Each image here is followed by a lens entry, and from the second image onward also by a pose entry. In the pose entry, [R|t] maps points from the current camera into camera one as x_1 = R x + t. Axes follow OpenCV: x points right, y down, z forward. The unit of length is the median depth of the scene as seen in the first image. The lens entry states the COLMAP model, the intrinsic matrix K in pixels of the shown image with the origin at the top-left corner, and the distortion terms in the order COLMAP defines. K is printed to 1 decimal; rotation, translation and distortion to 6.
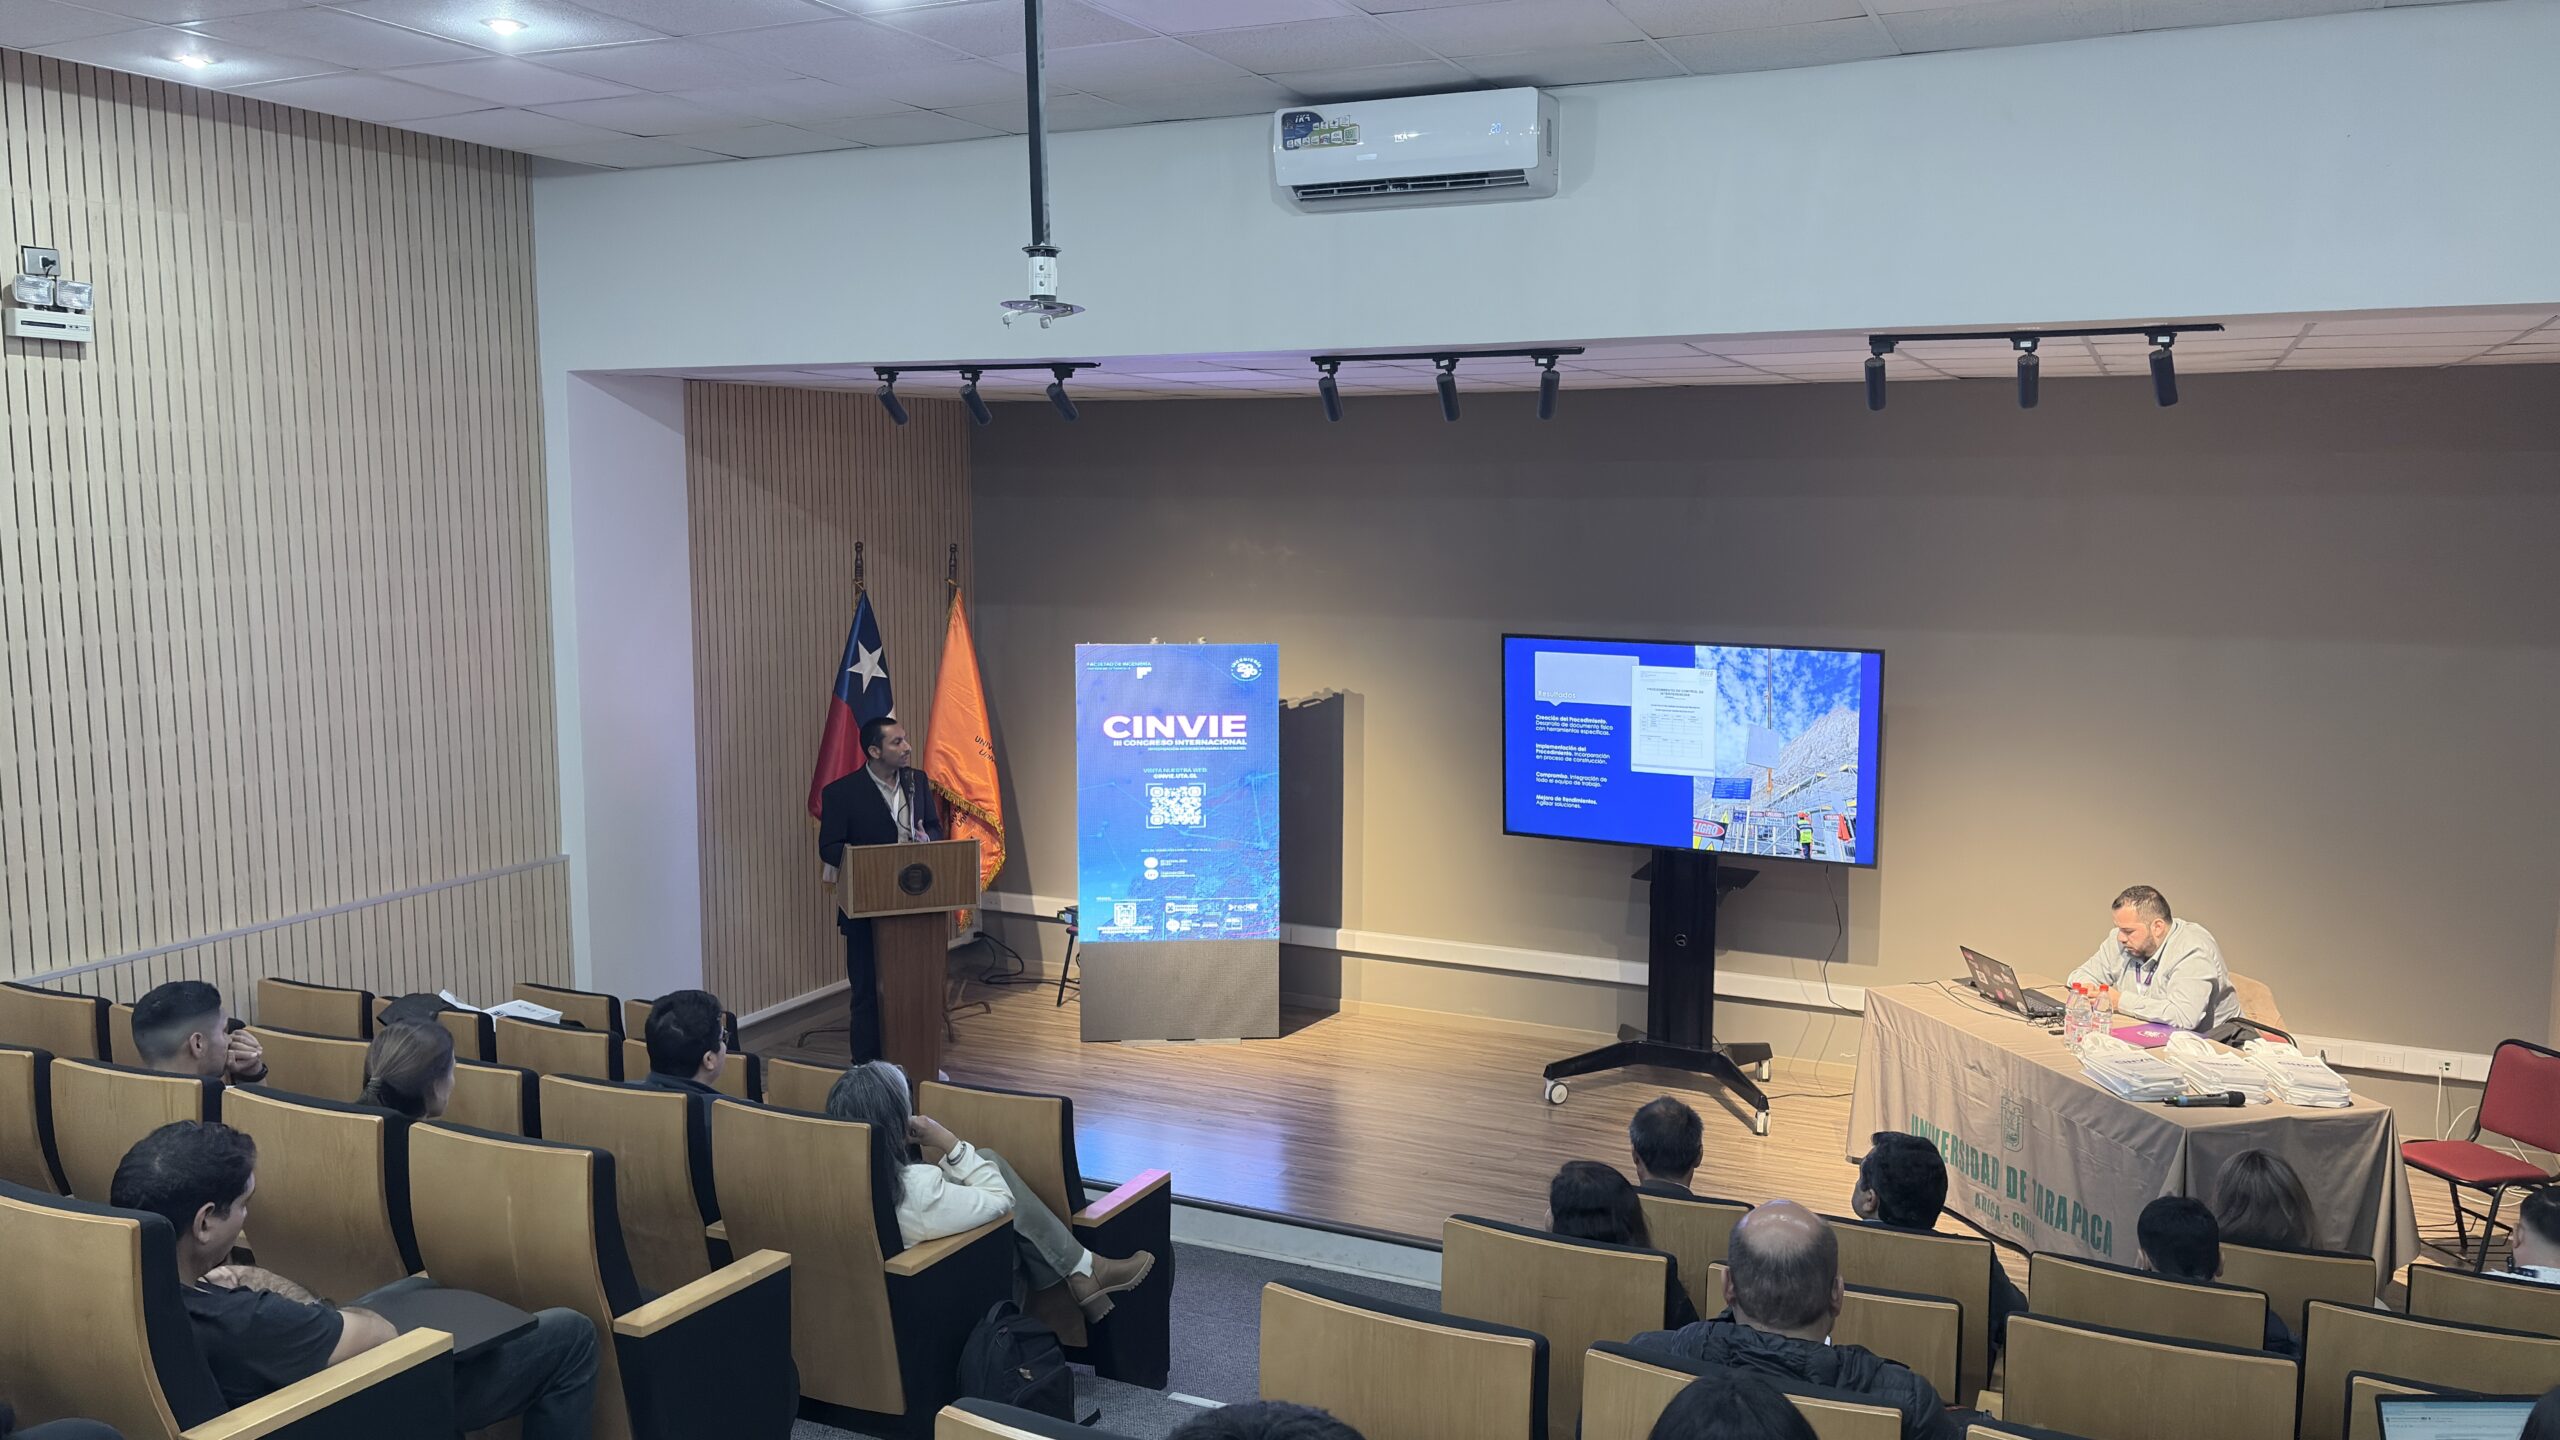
lens RADIAL K [[1924.1, 0, 1281.1], [0, 1924.1, 712.6], [0, 0, 1]] dist [0.061189, 0.000350]
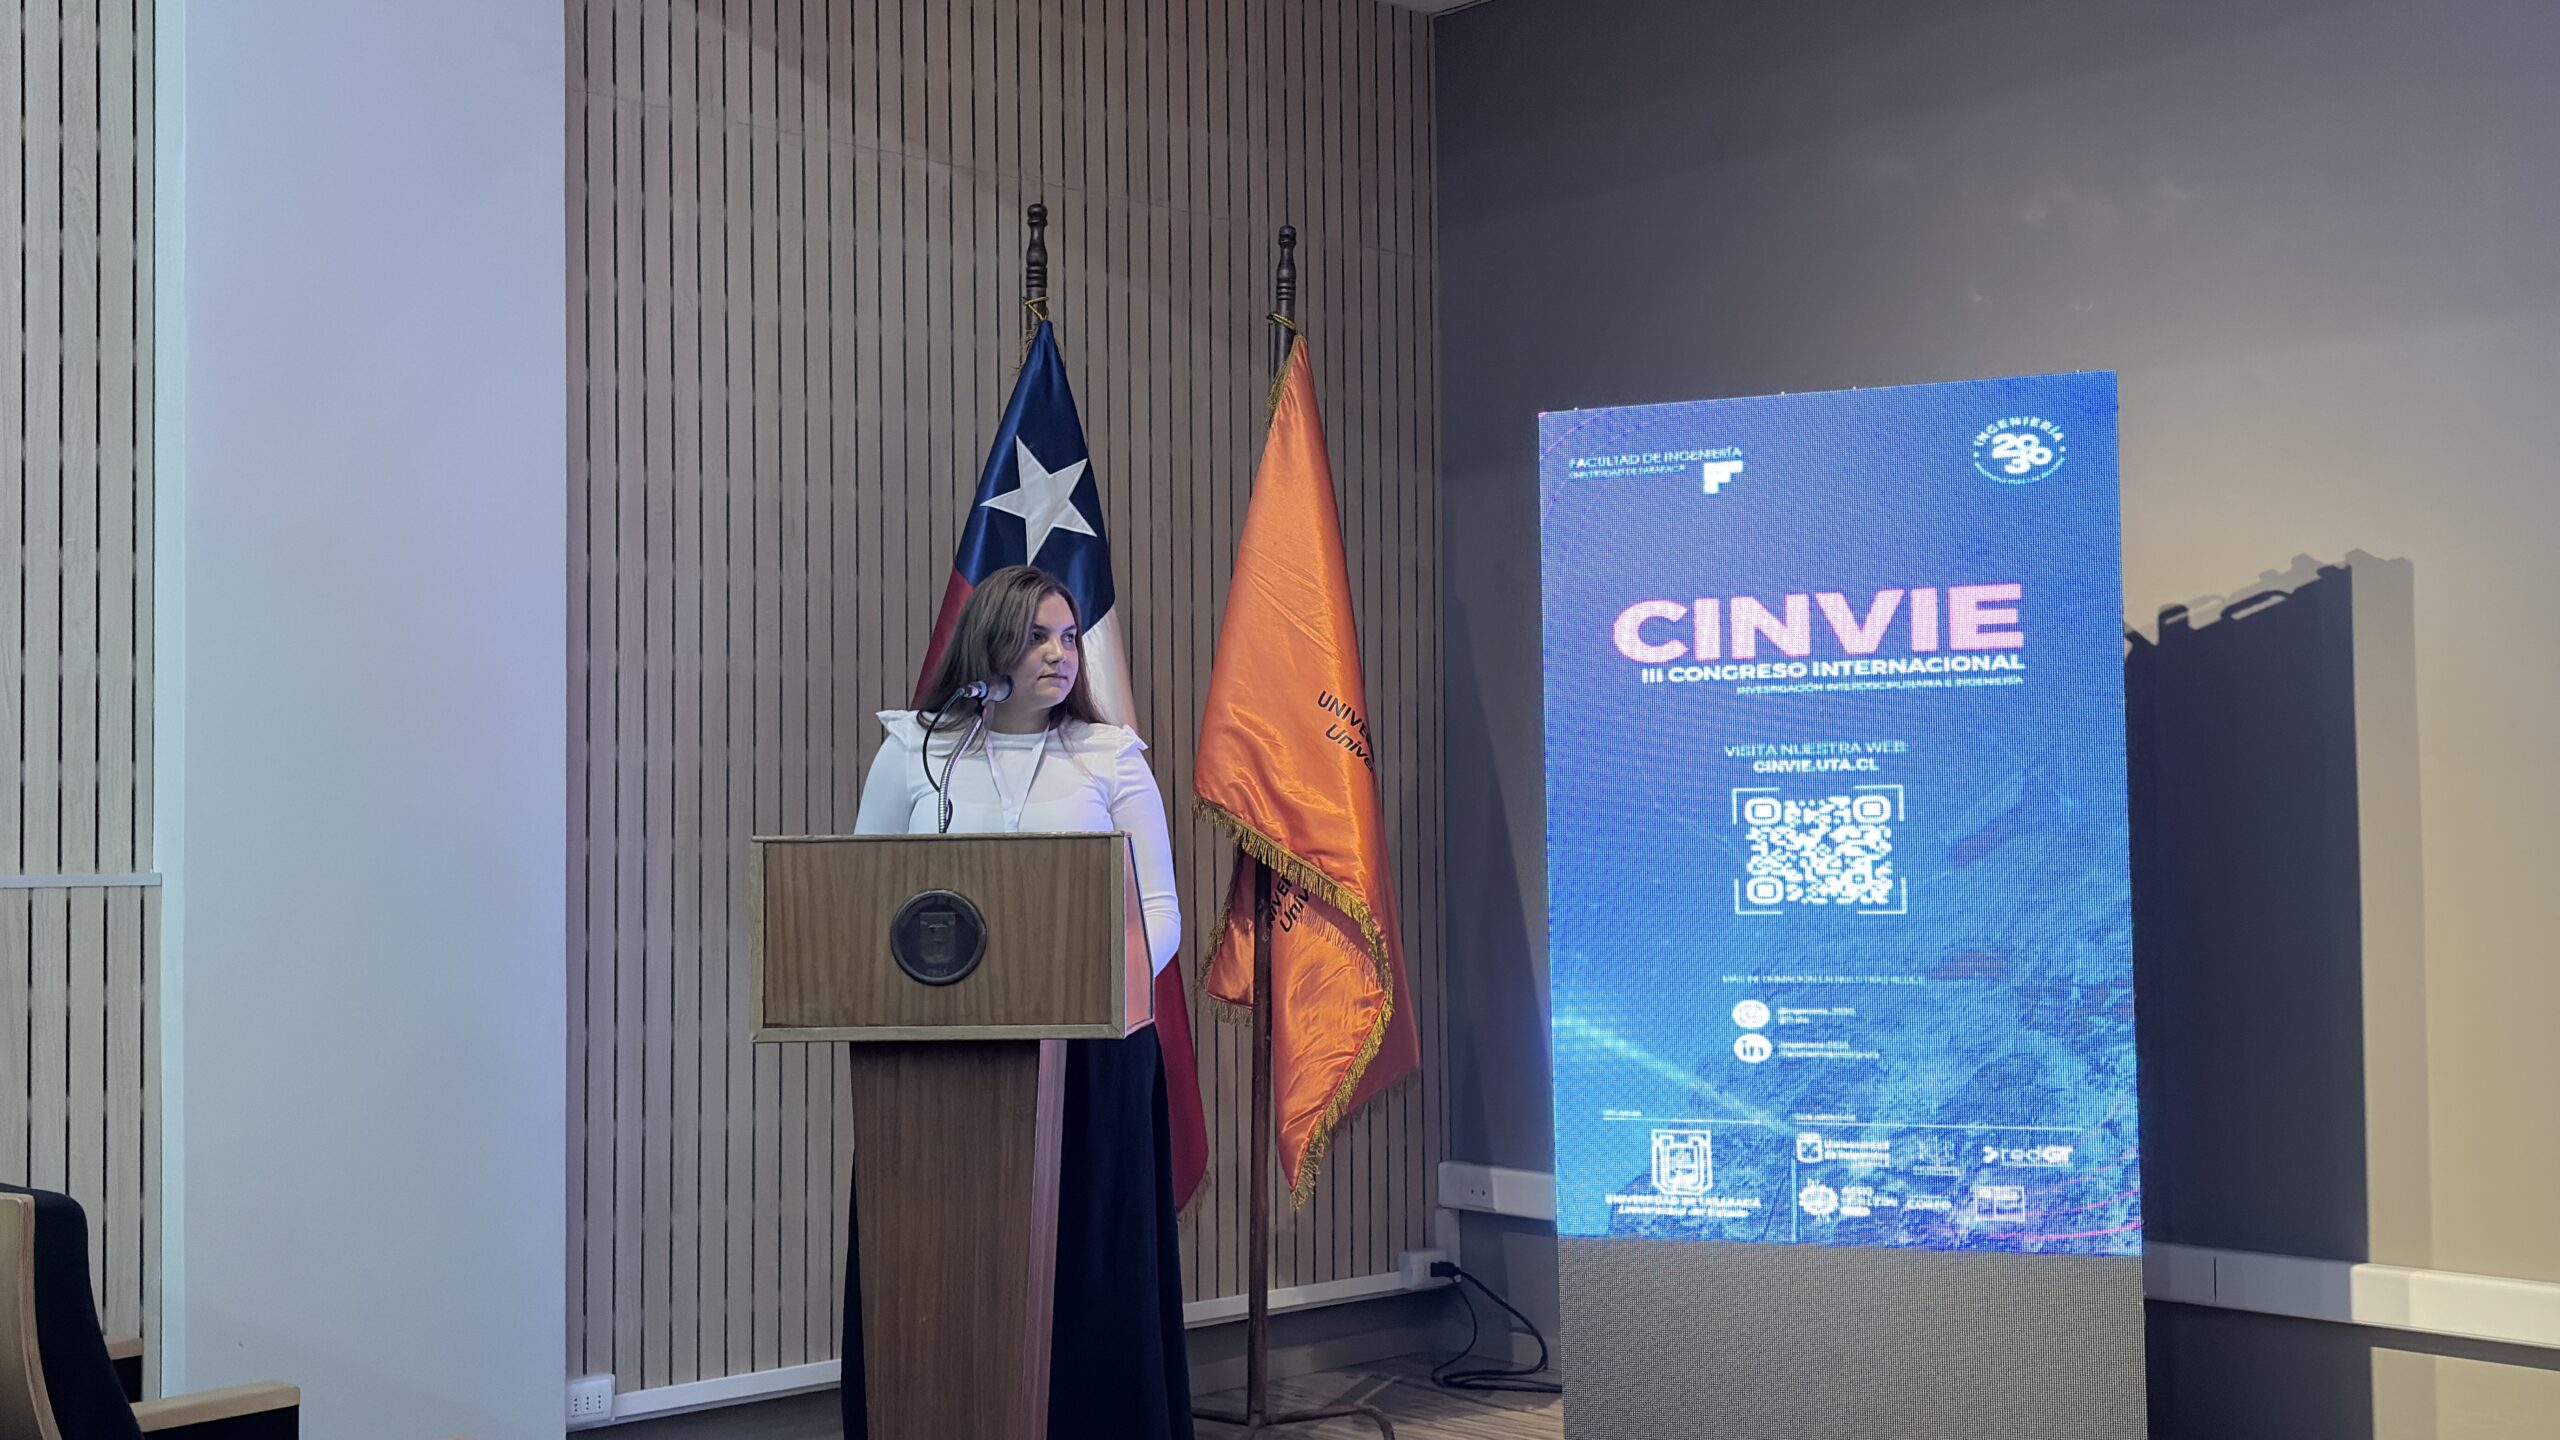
lens RADIAL K [[2828.4, 0, 1266.9], [0, 2828.4, 732.3], [0, 0, 1]] dist [0.108727, 0.000000]
pose [[0.923055, -0.025968, -0.383791, 0.052376], [-0.031435, 0.989289, -0.142542, 0.104212], [0.383382, 0.143638, 0.912352, 0.482598]]
